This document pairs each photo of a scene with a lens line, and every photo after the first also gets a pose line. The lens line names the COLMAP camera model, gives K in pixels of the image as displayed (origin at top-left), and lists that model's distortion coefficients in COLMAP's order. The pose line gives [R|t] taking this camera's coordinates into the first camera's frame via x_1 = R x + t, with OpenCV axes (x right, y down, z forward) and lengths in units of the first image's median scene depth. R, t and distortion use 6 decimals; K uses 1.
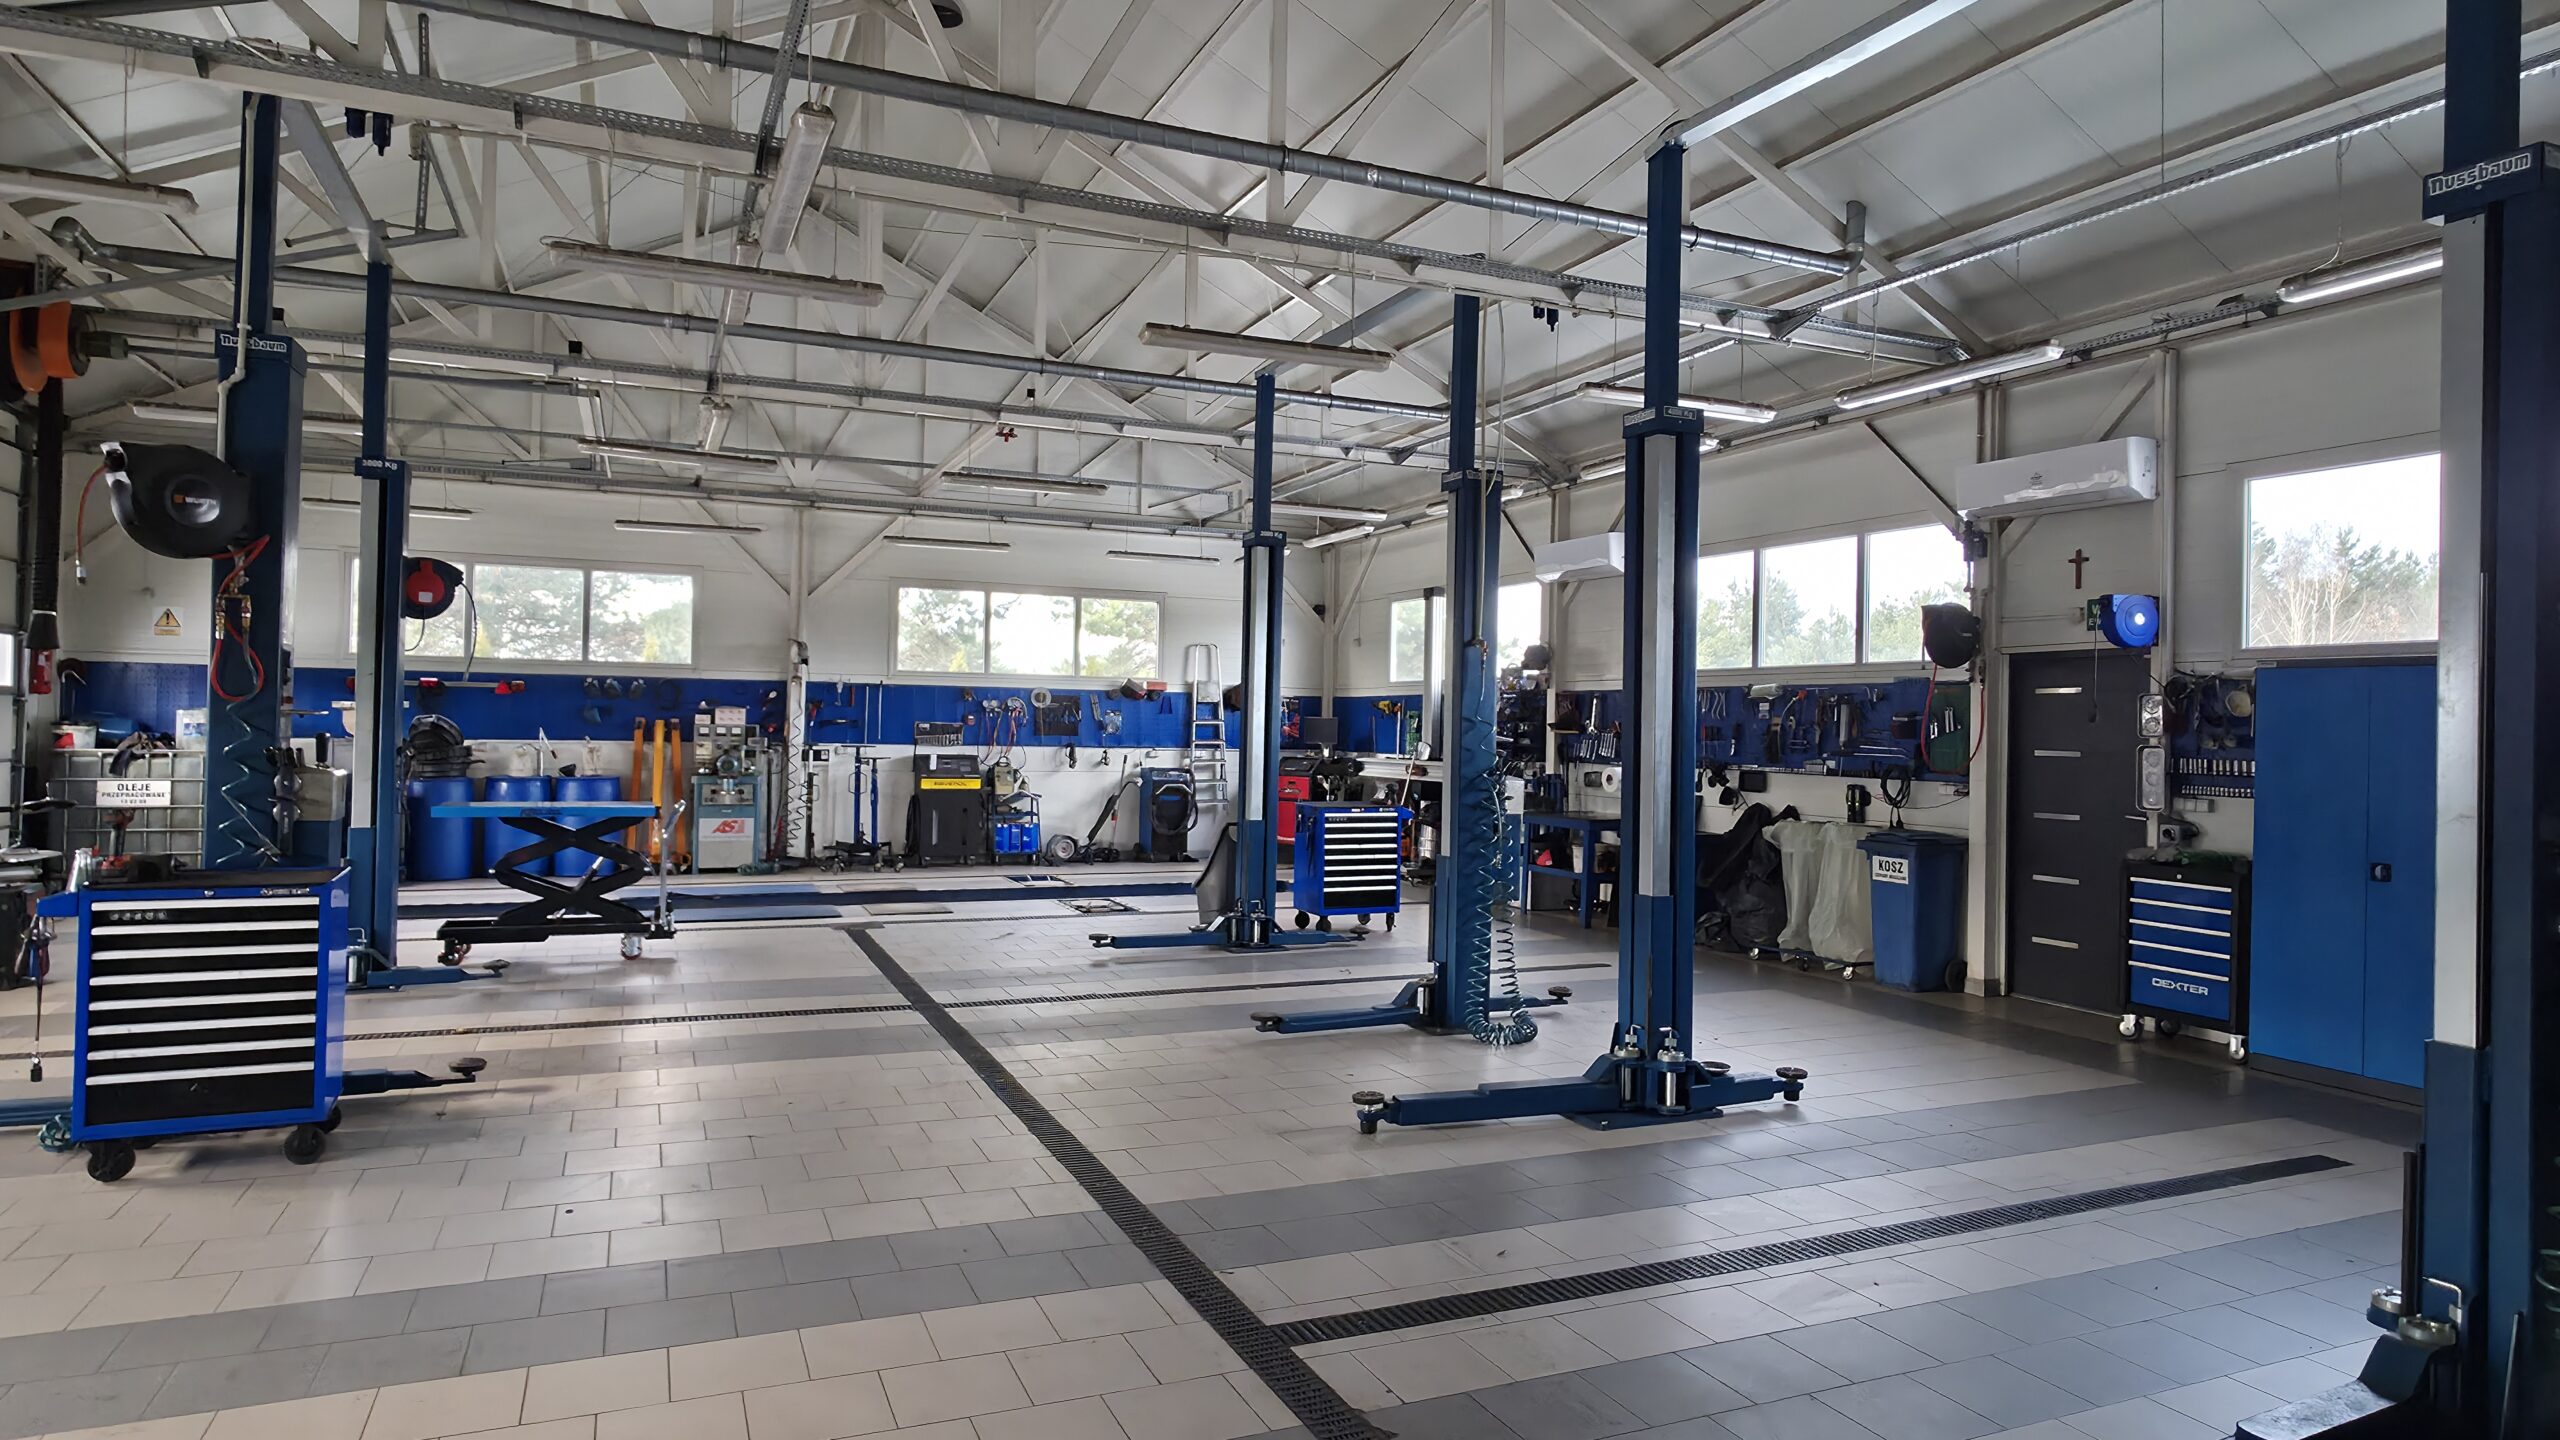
lens RADIAL K [[1438.7, 0, 1284.3], [0, 1438.7, 707.7], [0, 0, 1]] dist [0.006249, -0.011037]
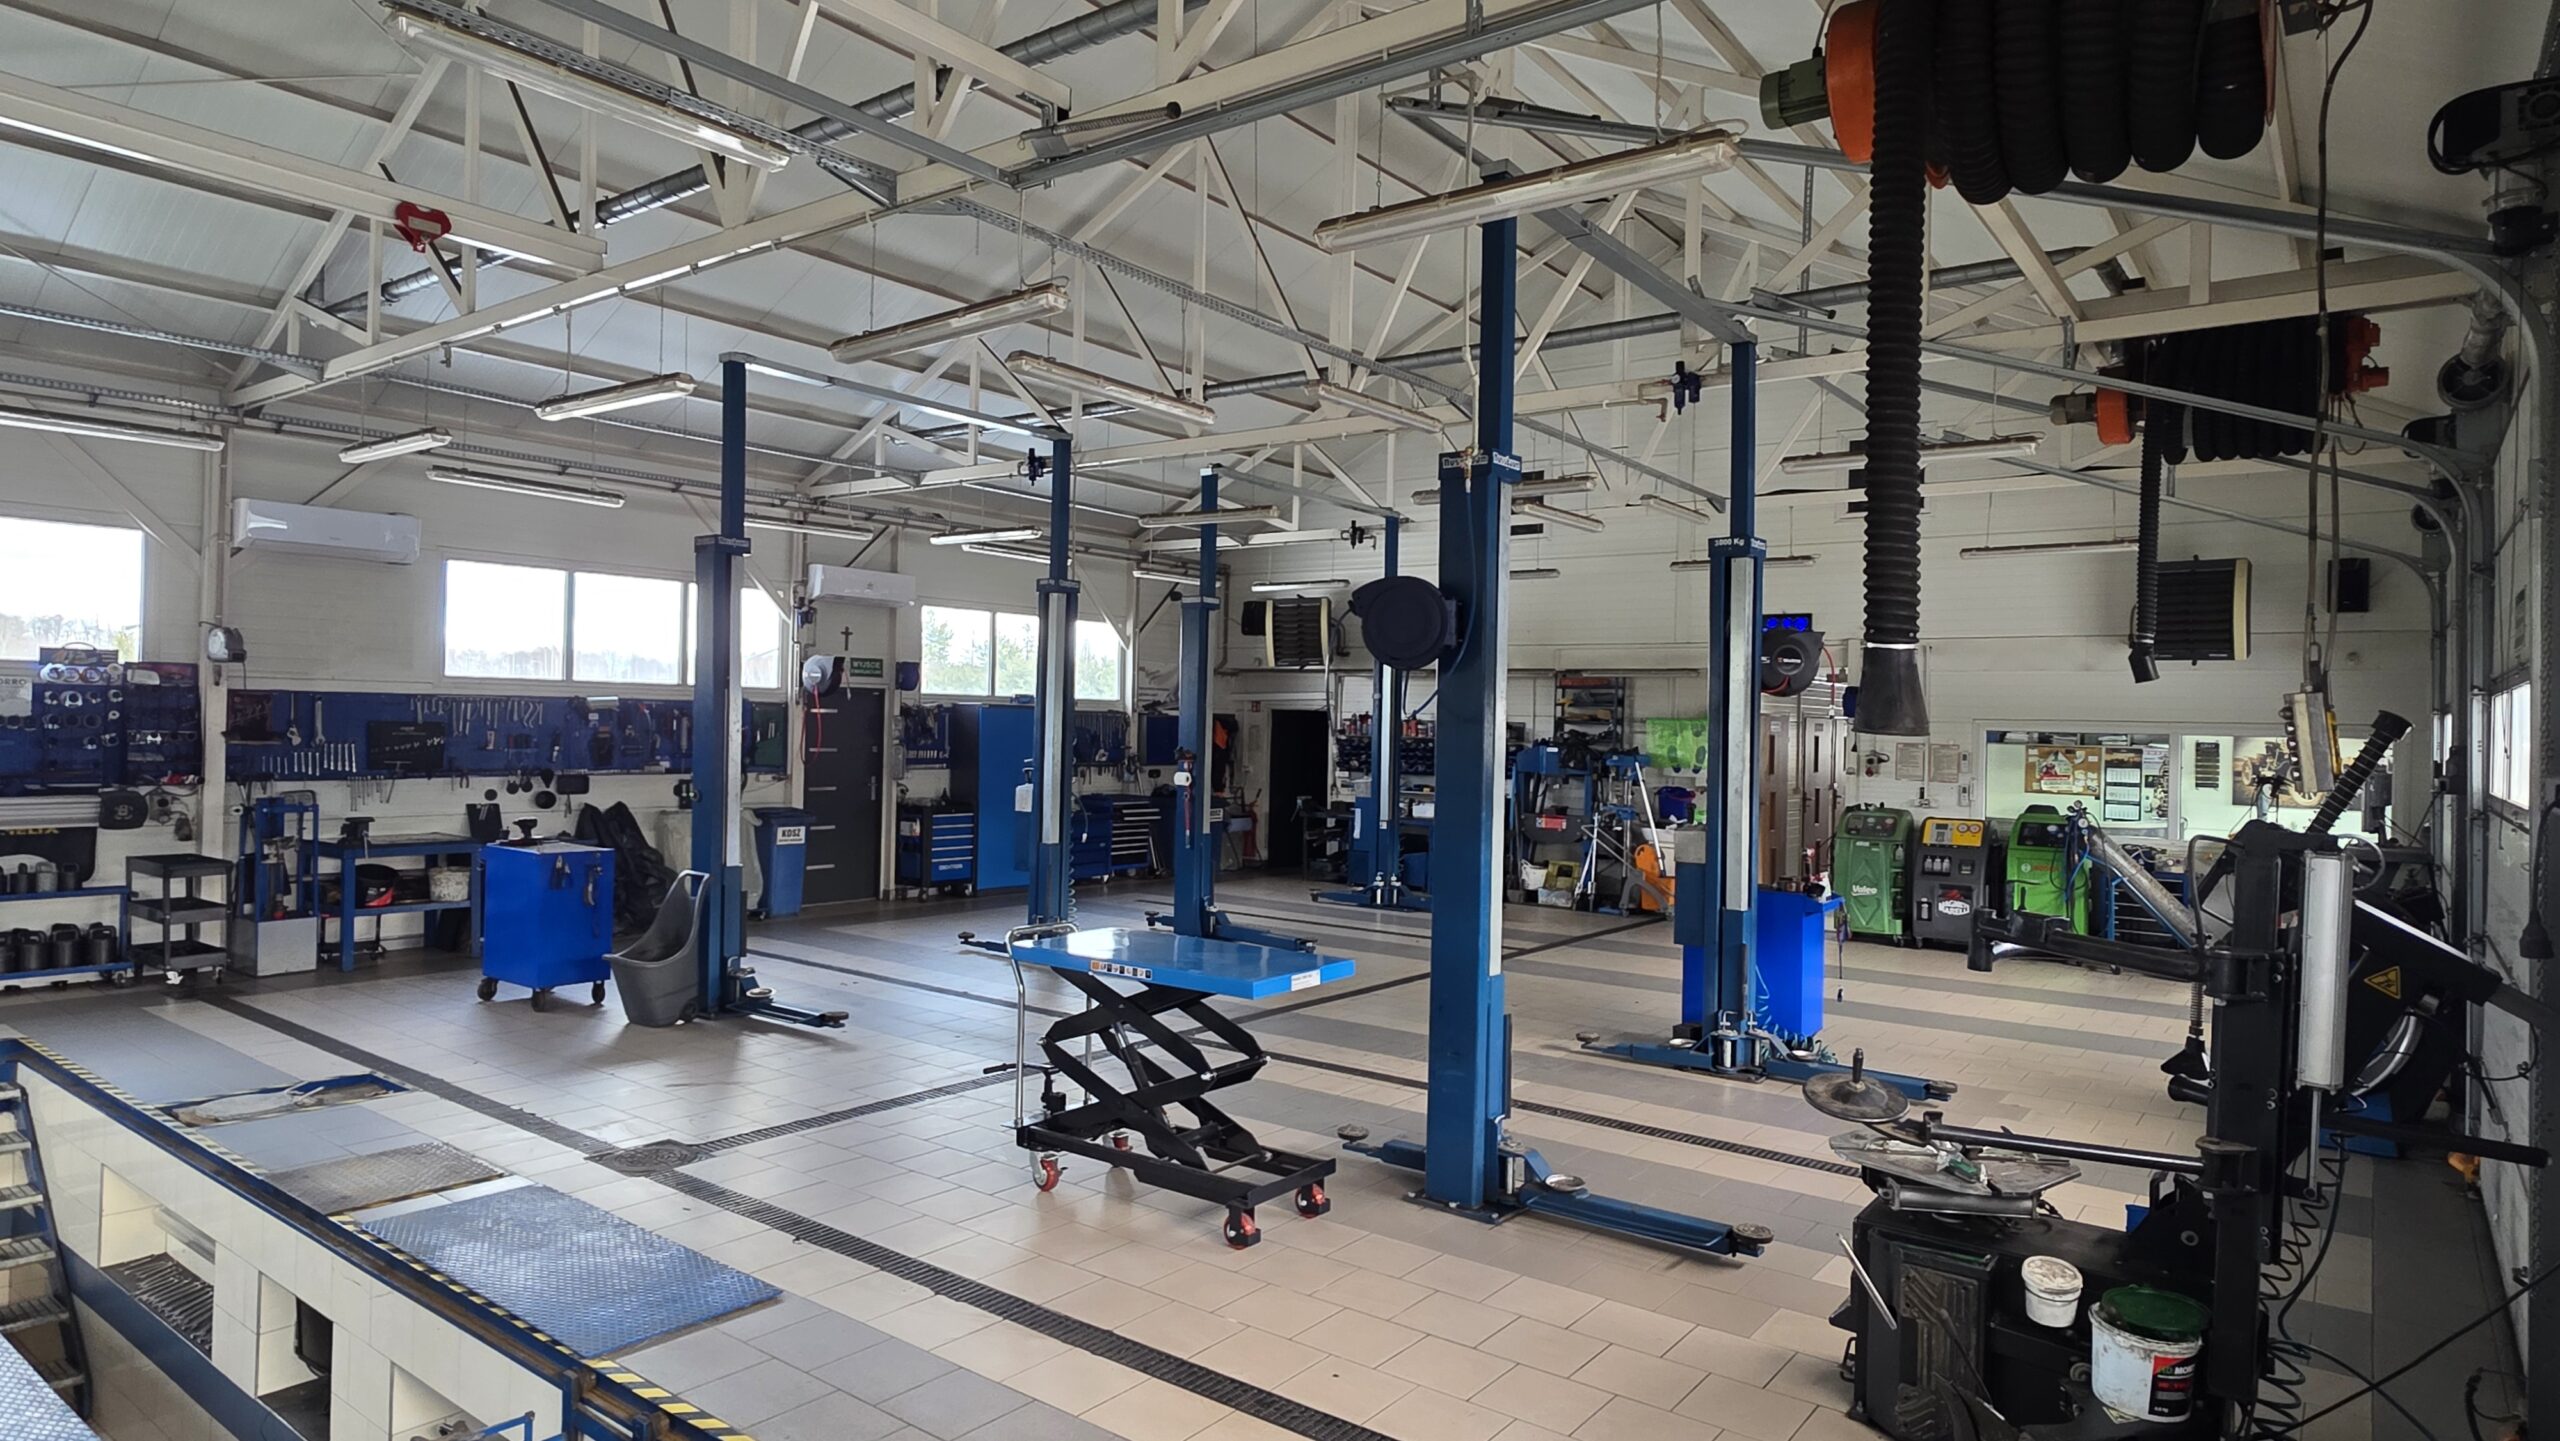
lens RADIAL K [[1438.7, 0, 1284.3], [0, 1438.7, 708.2], [0, 0, 1]] dist [0.006249, -0.011037]
pose [[-0.479099, -0.024546, 0.877418, -0.890946], [-0.043531, 0.999043, 0.004179, -0.034803], [-0.876681, -0.036193, -0.479709, 1.048317]]
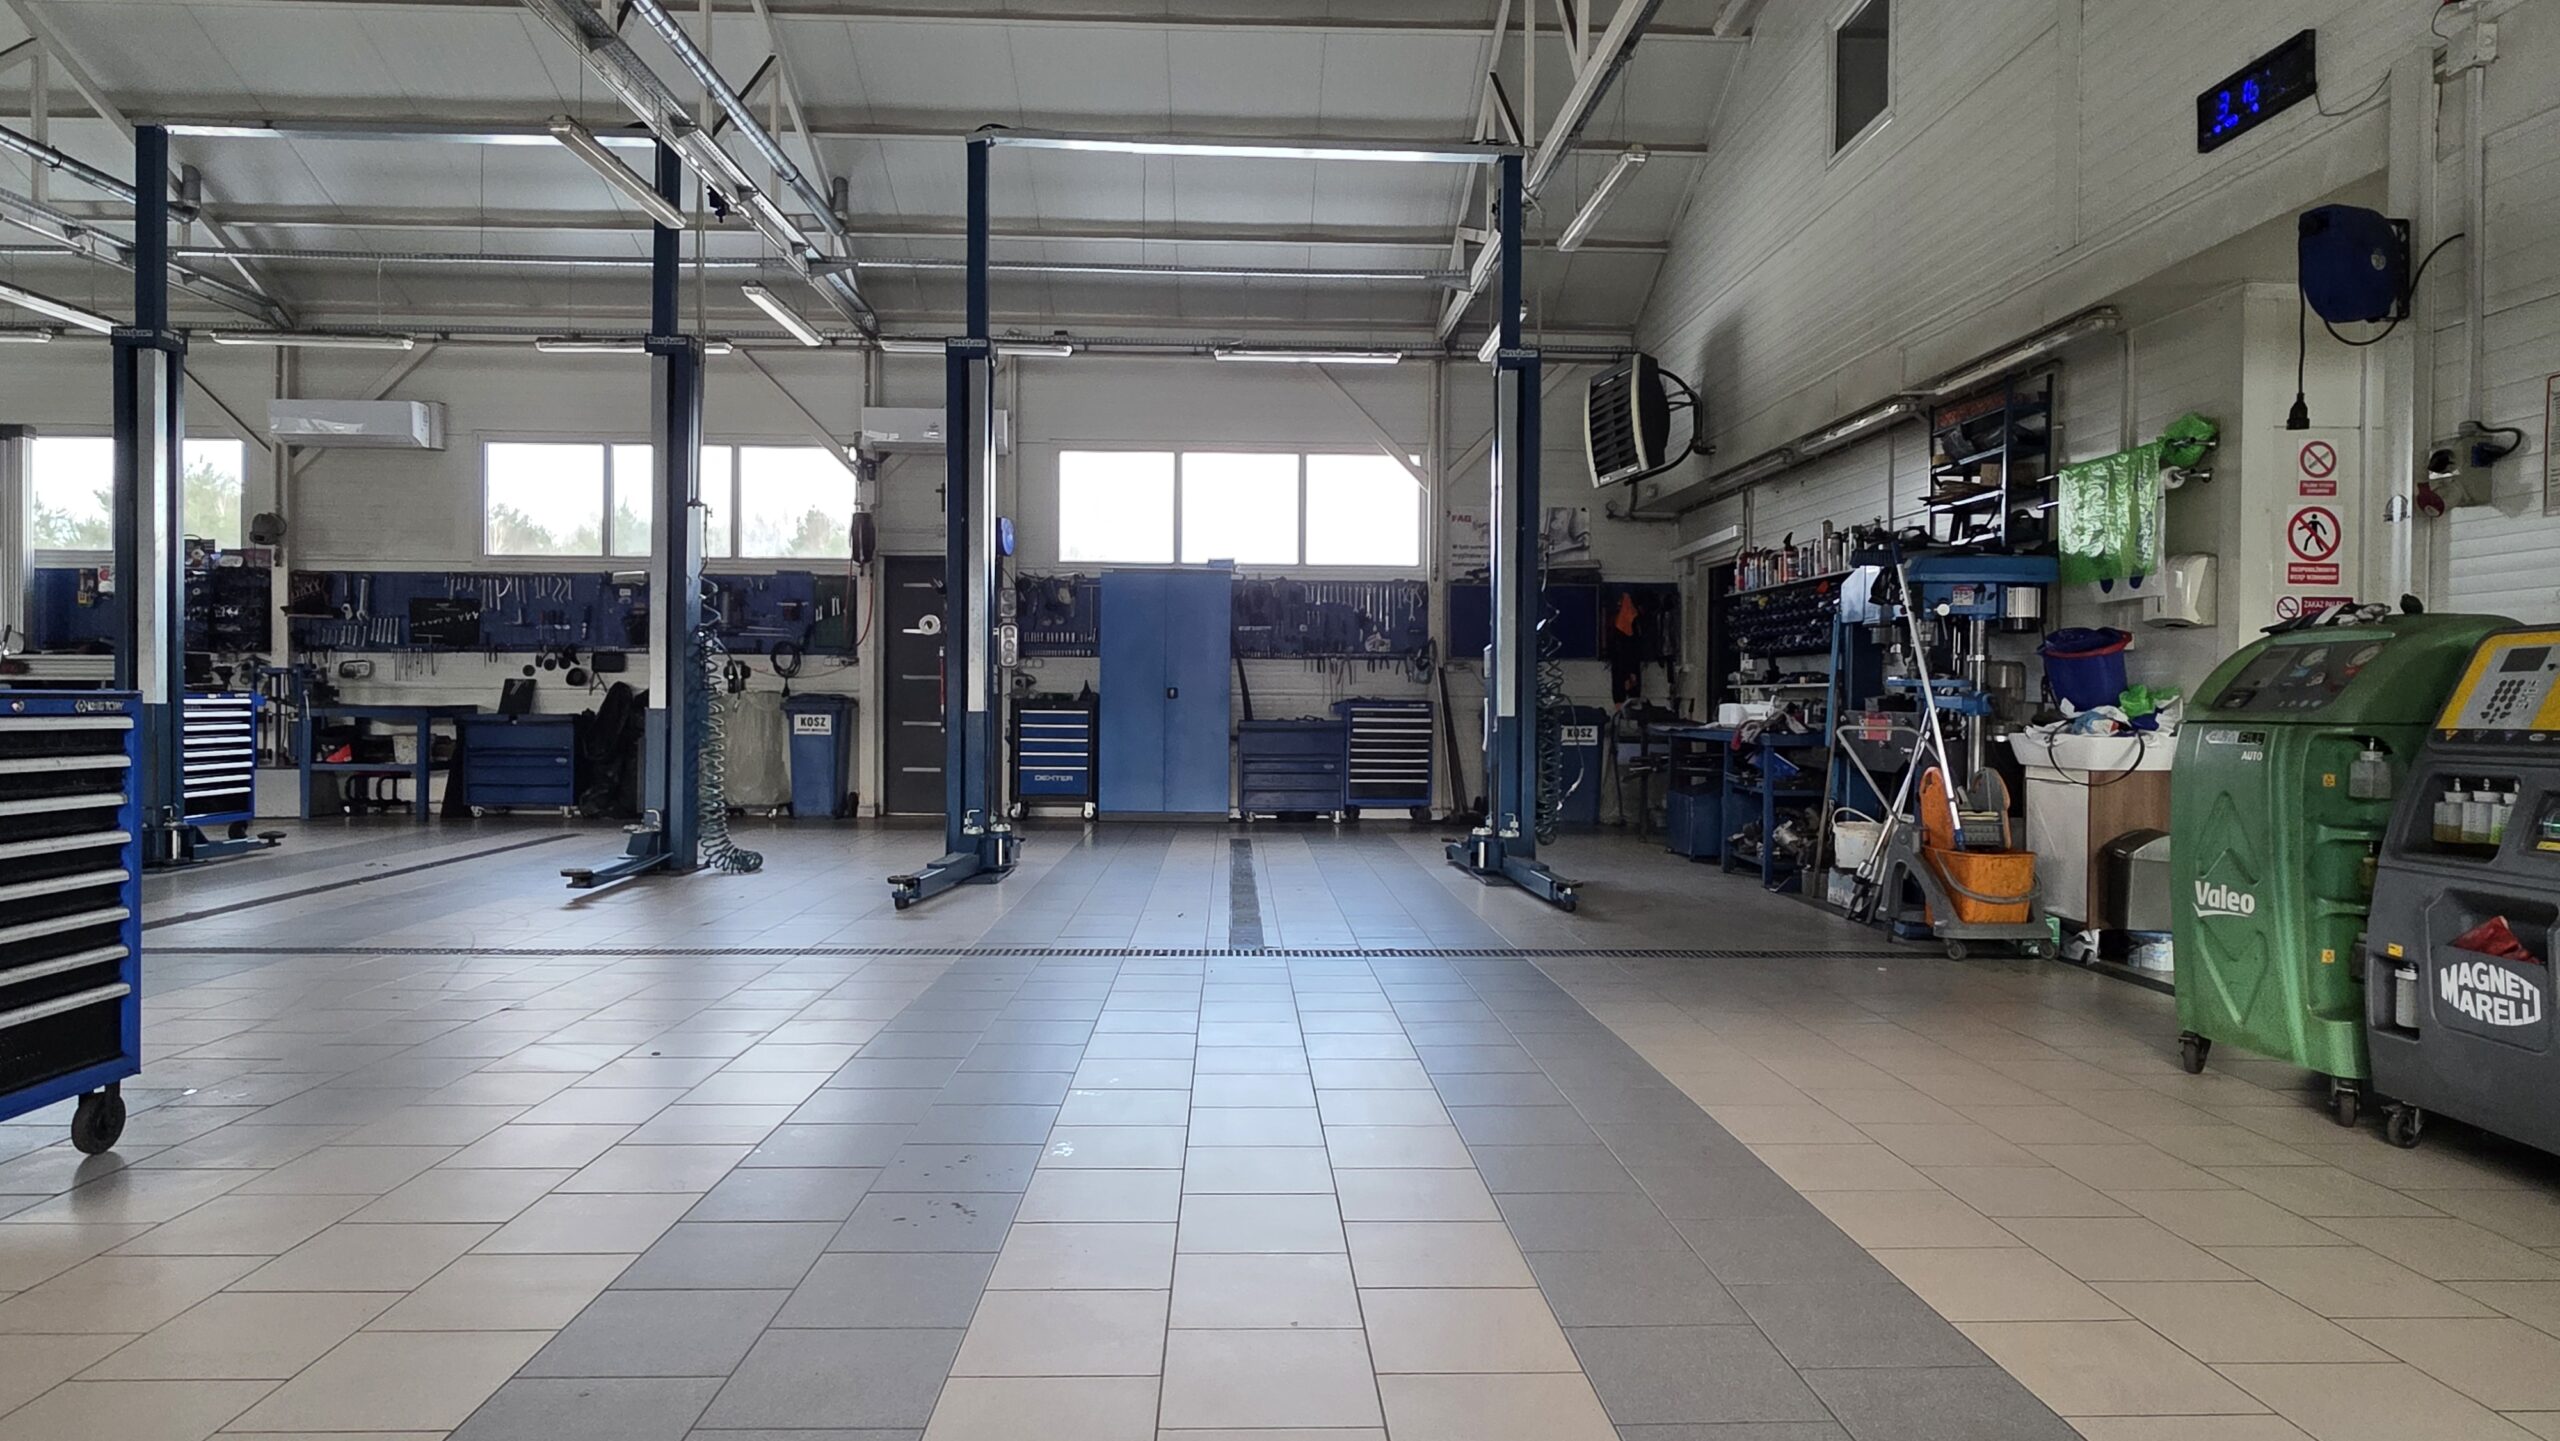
lens RADIAL K [[1438.7, 0, 1284.3], [0, 1438.7, 708.2], [0, 0, 1]] dist [0.006249, -0.011037]
pose [[0.372948, -0.024561, 0.927527, -0.475753], [-0.010814, 0.999467, 0.030814, 0.046462], [-0.927789, -0.021522, 0.372483, 0.137283]]
